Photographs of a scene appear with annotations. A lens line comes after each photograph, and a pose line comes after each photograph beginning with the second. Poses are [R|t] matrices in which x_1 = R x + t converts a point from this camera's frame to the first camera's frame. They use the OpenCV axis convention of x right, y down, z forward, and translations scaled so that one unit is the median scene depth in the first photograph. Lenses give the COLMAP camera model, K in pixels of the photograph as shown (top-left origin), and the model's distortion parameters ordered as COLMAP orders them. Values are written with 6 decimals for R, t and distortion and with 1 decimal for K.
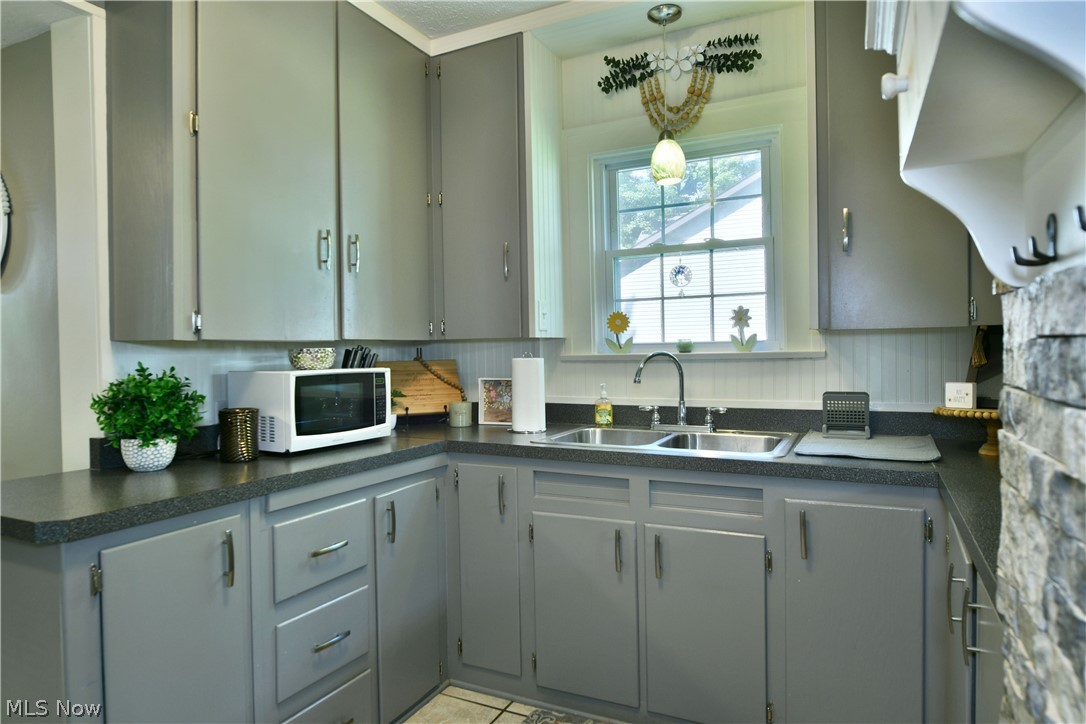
lens RADIAL K [[661.4, 0, 535.5], [0, 661.4, 358.3], [0, 0, 1]] dist [-0.011873, -0.003900]
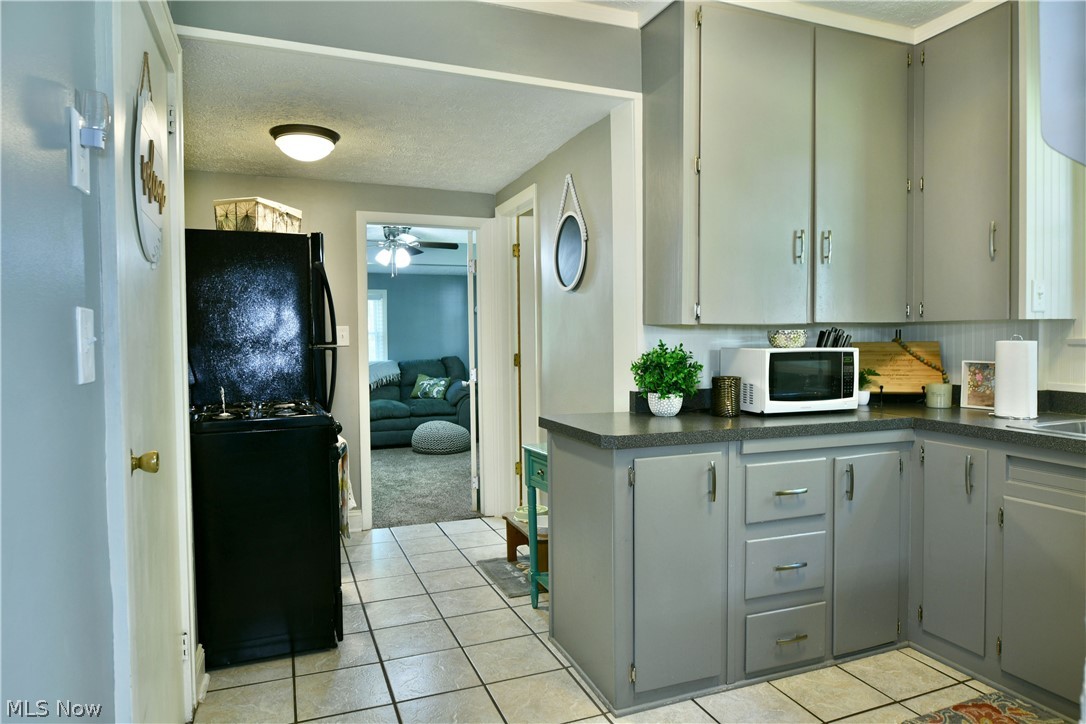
lens RADIAL K [[661.4, 0, 535.5], [0, 661.4, 358.3], [0, 0, 1]] dist [-0.011873, -0.003900]
pose [[0.739284, 0.030806, -0.672689, 0.133731], [-0.010567, 0.999361, 0.034153, -0.000045], [0.673311, -0.018141, 0.739137, -0.197550]]
